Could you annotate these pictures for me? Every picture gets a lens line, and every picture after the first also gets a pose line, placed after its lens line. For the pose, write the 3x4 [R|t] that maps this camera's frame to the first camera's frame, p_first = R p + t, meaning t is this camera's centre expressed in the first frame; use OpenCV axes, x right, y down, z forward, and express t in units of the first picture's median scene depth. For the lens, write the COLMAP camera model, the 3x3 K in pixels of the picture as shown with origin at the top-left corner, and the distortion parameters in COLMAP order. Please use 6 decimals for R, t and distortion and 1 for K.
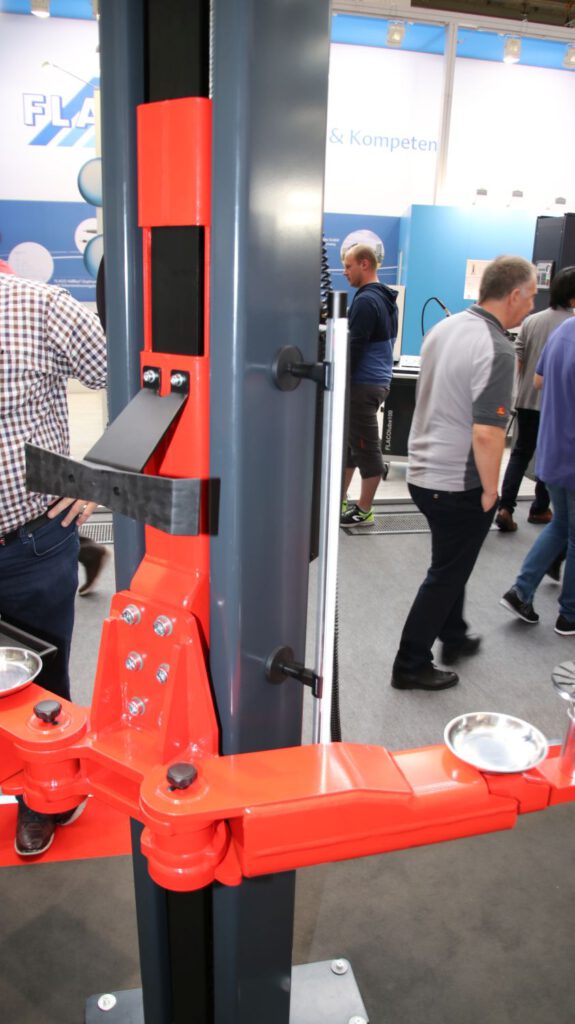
lens RADIAL K [[763.1, 0, 290.2], [0, 763.1, 527.6], [0, 0, 1]] dist [-0.114818, 0.059966]
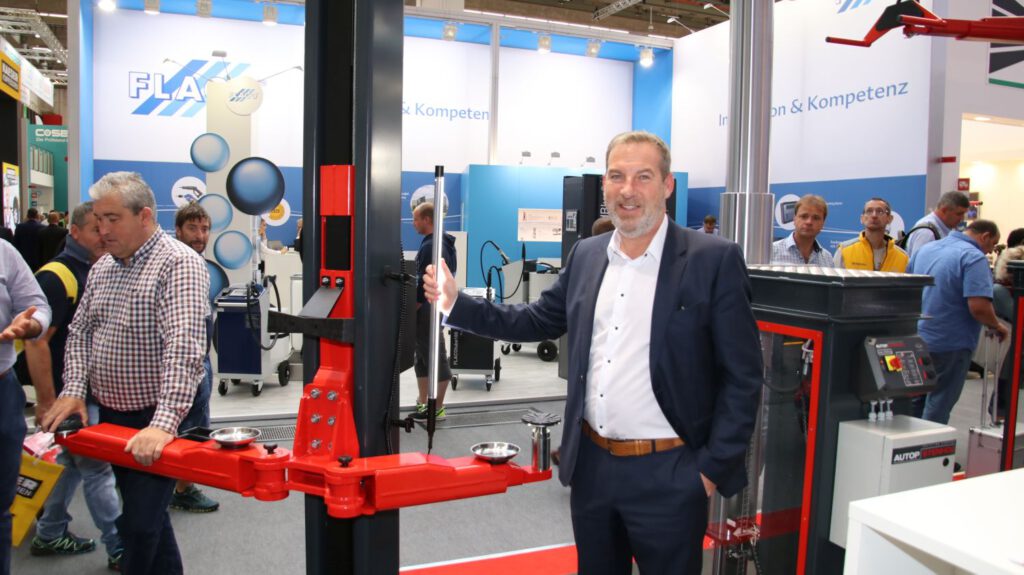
lens RADIAL K [[763.1, 0, 495.0], [0, 763.1, 289.0], [0, 0, 1]] dist [-0.114818, 0.059966]
pose [[0.985134, -0.027467, 0.169579, -0.007552], [0.066033, 0.971841, -0.226198, 0.037677], [-0.158591, 0.234033, 0.959207, -0.126007]]
